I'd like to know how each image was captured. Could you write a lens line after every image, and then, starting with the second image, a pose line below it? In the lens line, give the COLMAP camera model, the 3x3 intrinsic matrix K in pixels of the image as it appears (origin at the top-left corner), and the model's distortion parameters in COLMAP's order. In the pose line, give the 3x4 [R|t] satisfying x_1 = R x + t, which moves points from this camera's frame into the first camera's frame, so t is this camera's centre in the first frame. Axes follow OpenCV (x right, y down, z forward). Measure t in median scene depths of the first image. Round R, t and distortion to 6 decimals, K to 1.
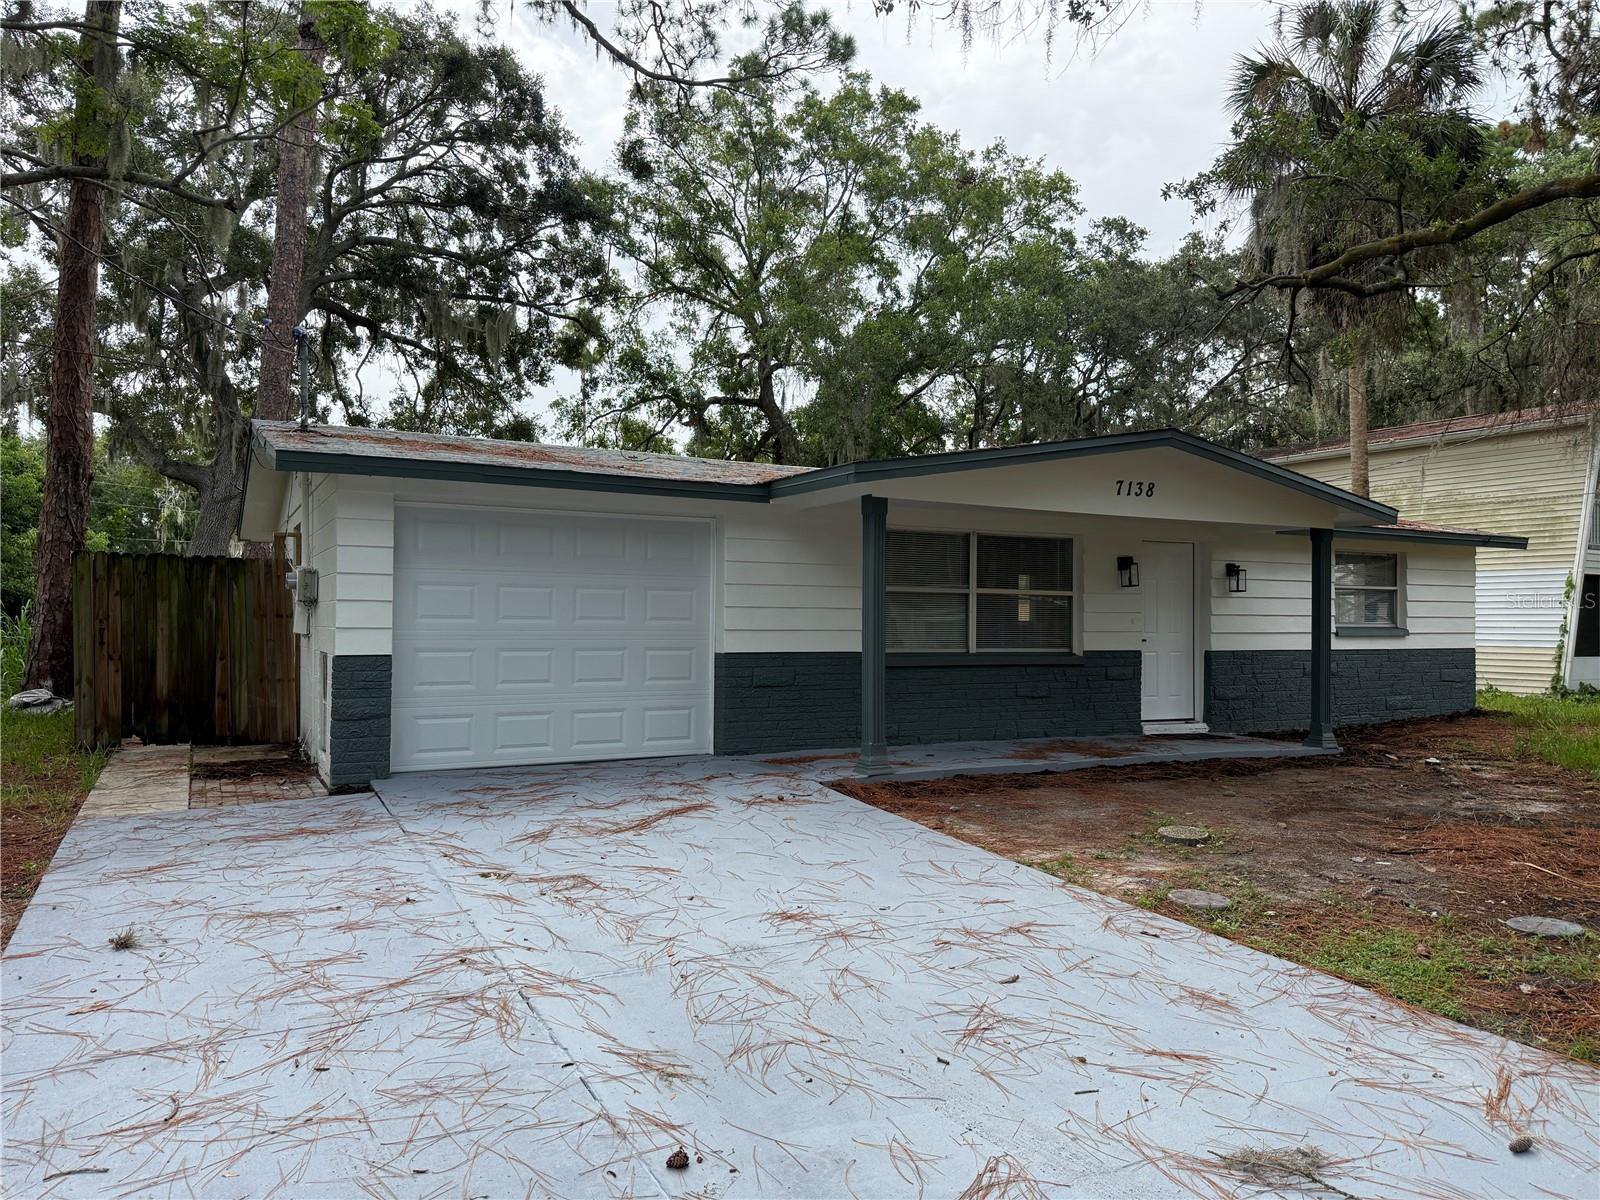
lens RADIAL K [[1123.3, 0, 803.0], [0, 1123.3, 616.2], [0, 0, 1]] dist [0.045516, -0.054103]
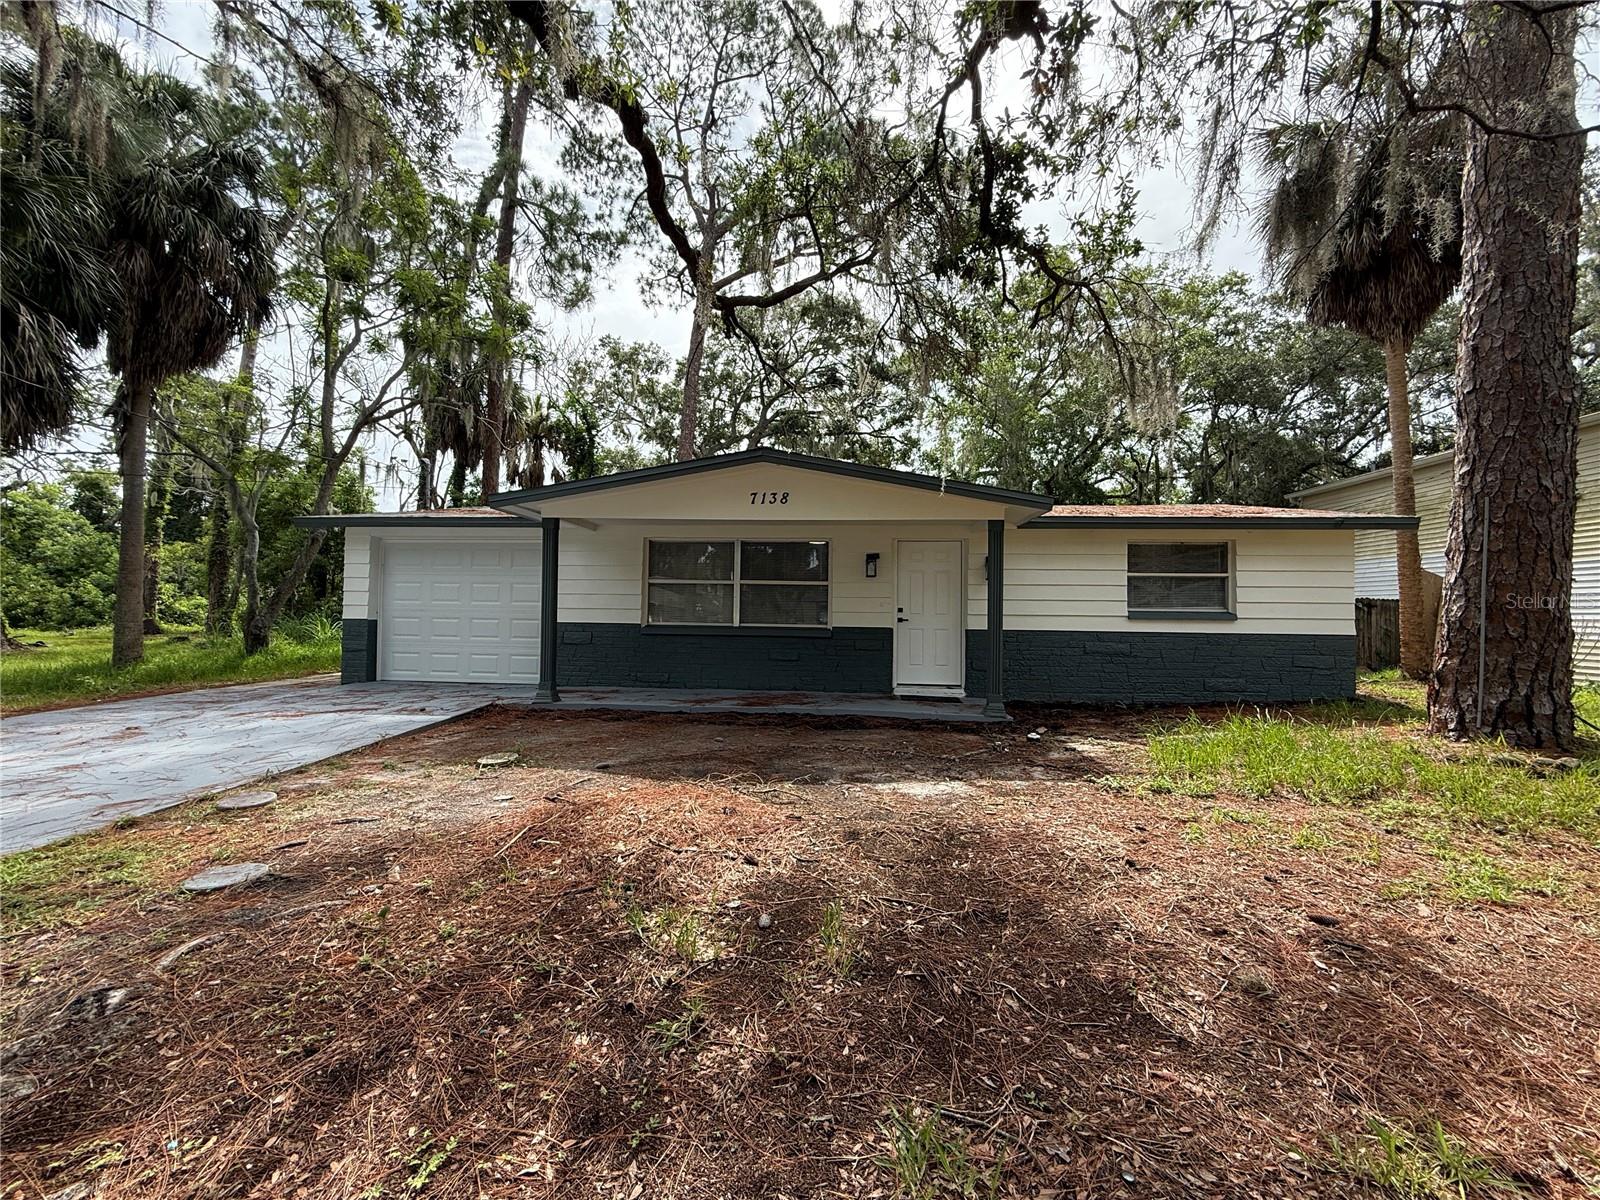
lens RADIAL K [[640.6, 0, 798.8], [0, 640.6, 597.9], [0, 0, 1]] dist [-0.003667, 0.000227]
pose [[0.838483, -0.009644, -0.544842, 0.620122], [-0.005063, 0.999662, -0.025486, 0.016128], [0.544904, 0.024128, 0.838151, 0.351537]]
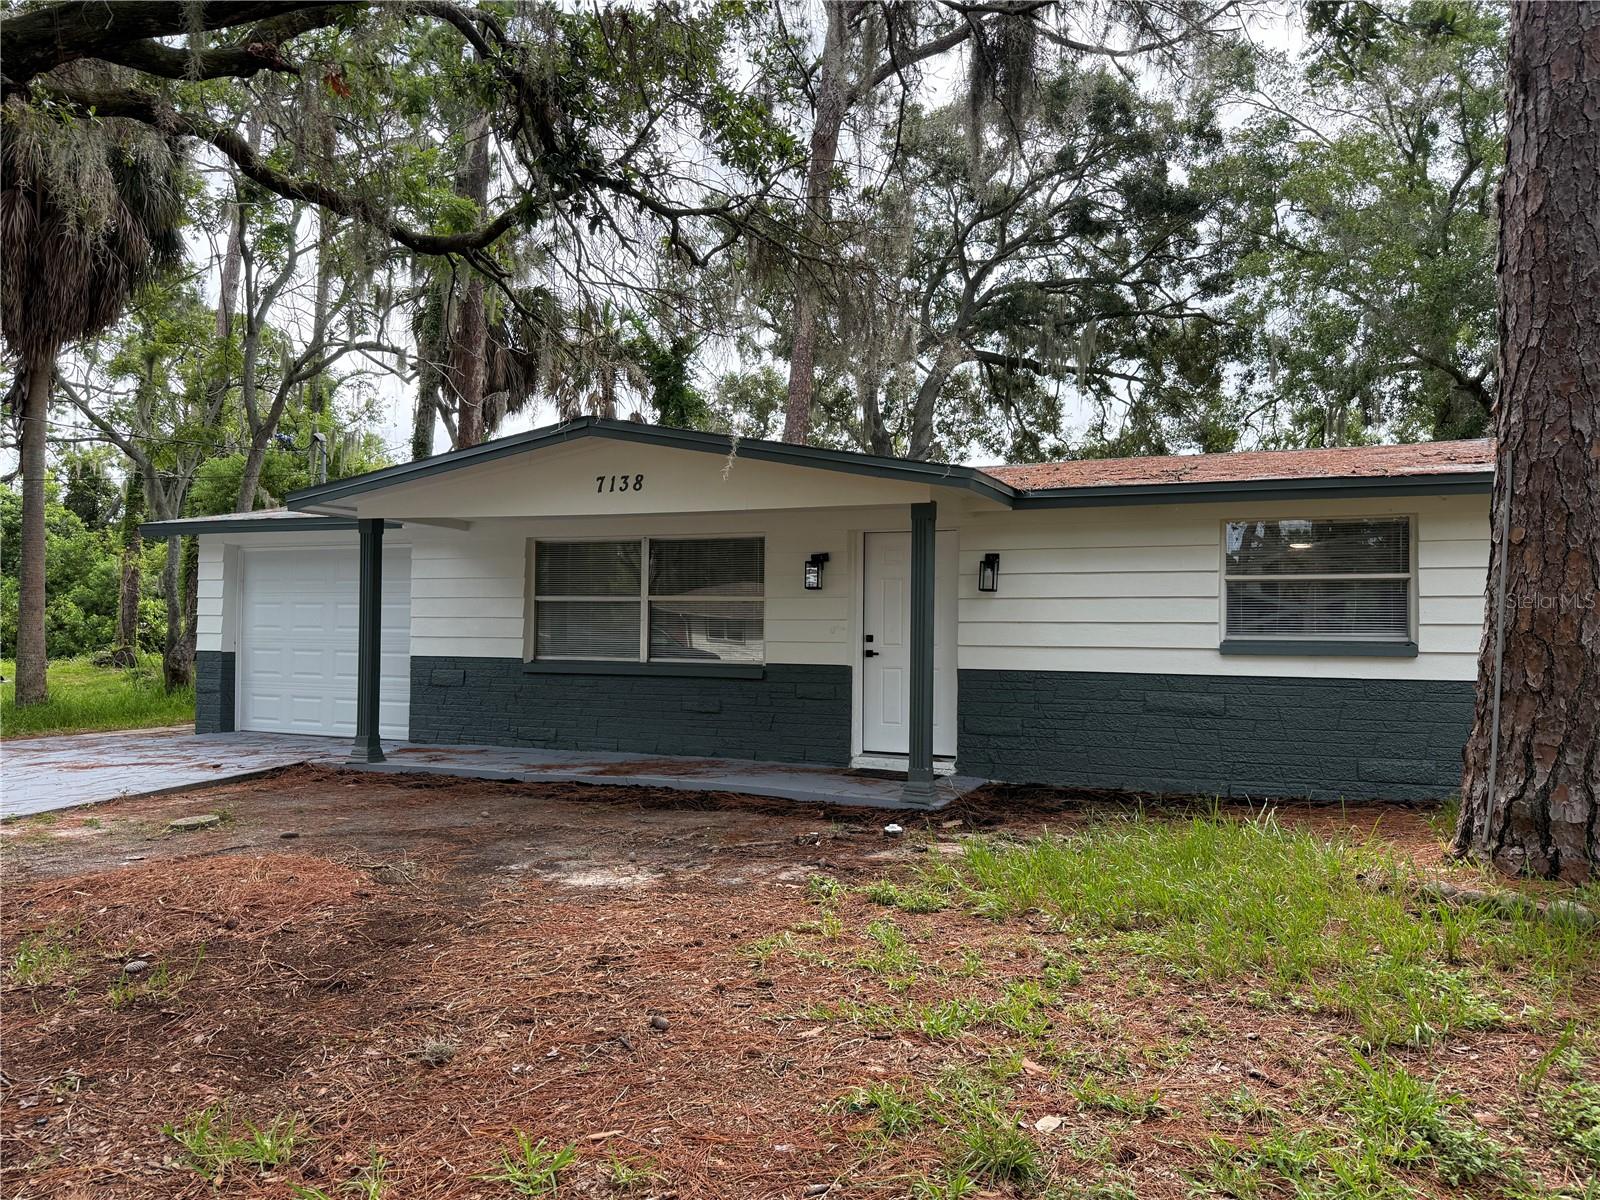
lens RADIAL K [[1123.3, 0, 793.8], [0, 1123.3, 603.5], [0, 0, 1]] dist [0.045516, -0.054103]
pose [[0.631209, -0.020467, -0.775343, 0.938970], [-0.001843, 0.999609, -0.027888, 0.008095], [0.775611, 0.019032, 0.630924, 0.461693]]
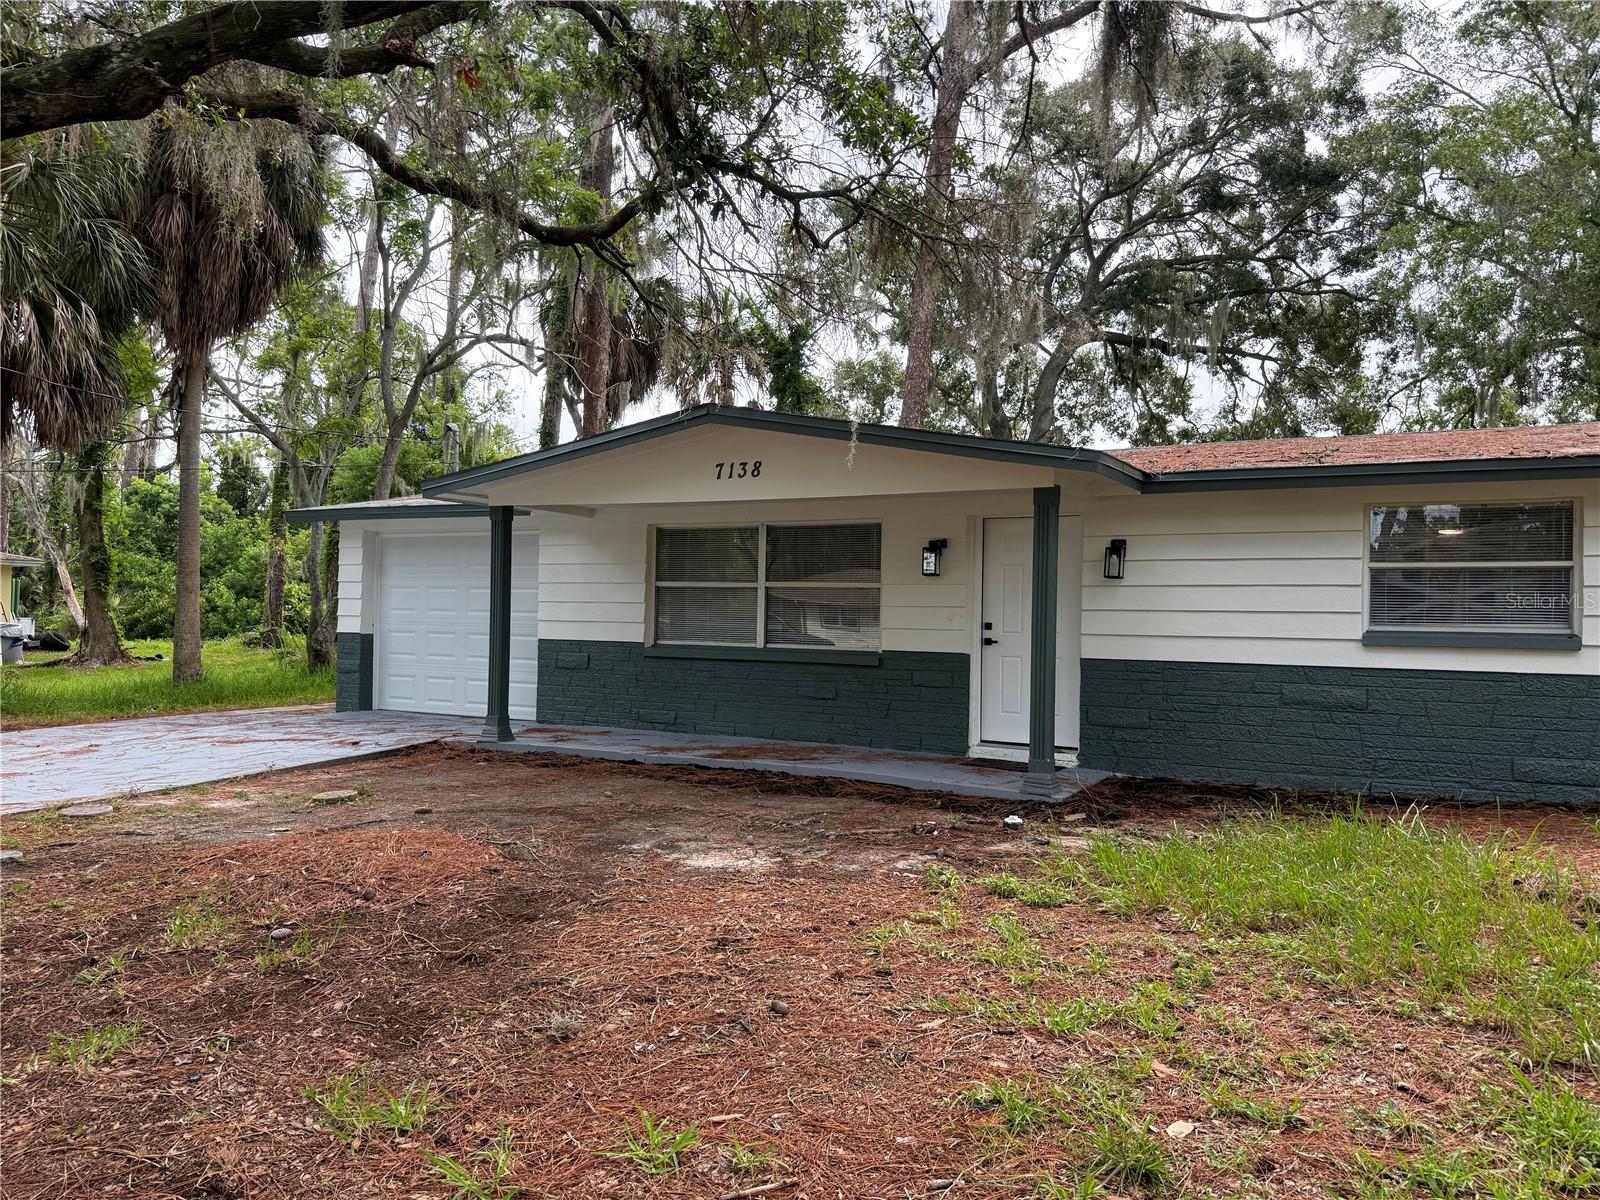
lens RADIAL K [[1123.3, 0, 801.6], [0, 1123.3, 599.0], [0, 0, 1]] dist [0.045516, -0.054103]
pose [[0.554503, -0.010975, -0.832109, 0.935610], [-0.009816, 0.999757, -0.019728, 0.008463], [0.832124, 0.019107, 0.554261, 0.462215]]
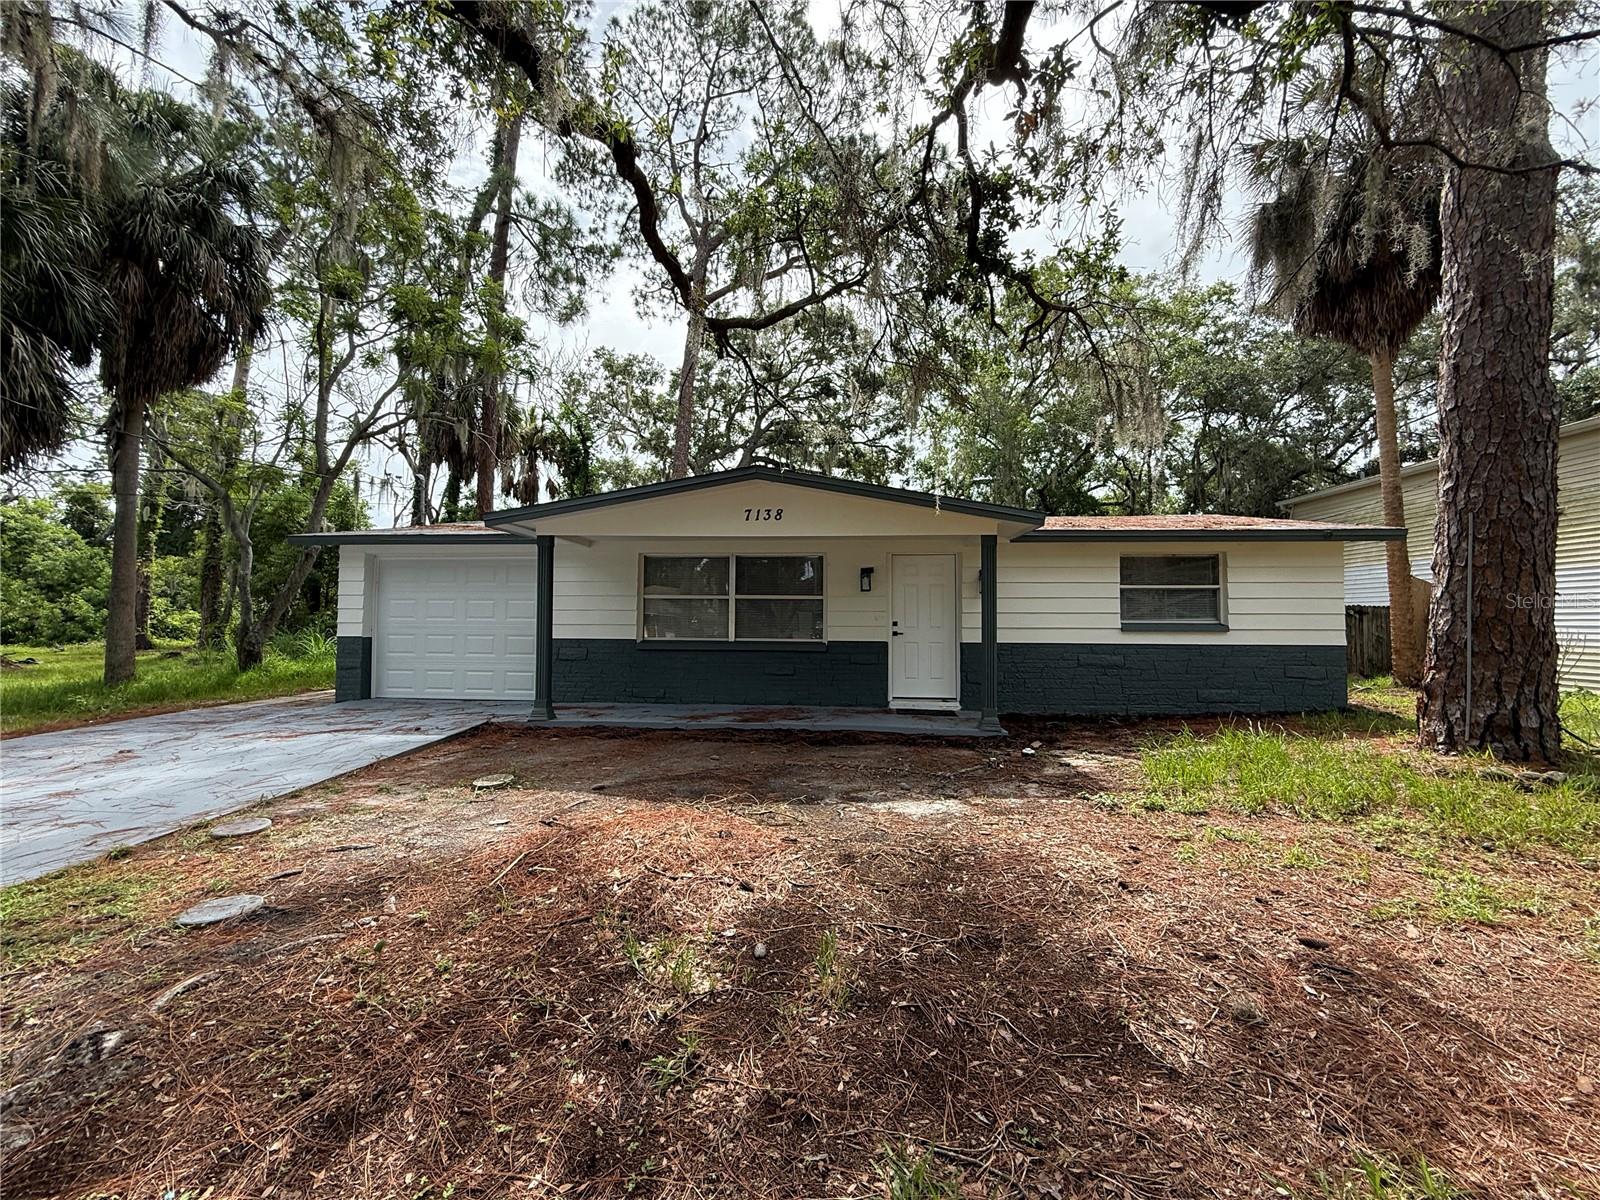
lens RADIAL K [[640.6, 0, 798.9], [0, 640.6, 597.9], [0, 0, 1]] dist [-0.003667, 0.000227]
pose [[0.841837, -0.022820, -0.539249, 0.622600], [0.003176, 0.999298, -0.037330, 0.008183], [0.539722, 0.029713, 0.841319, 0.349826]]
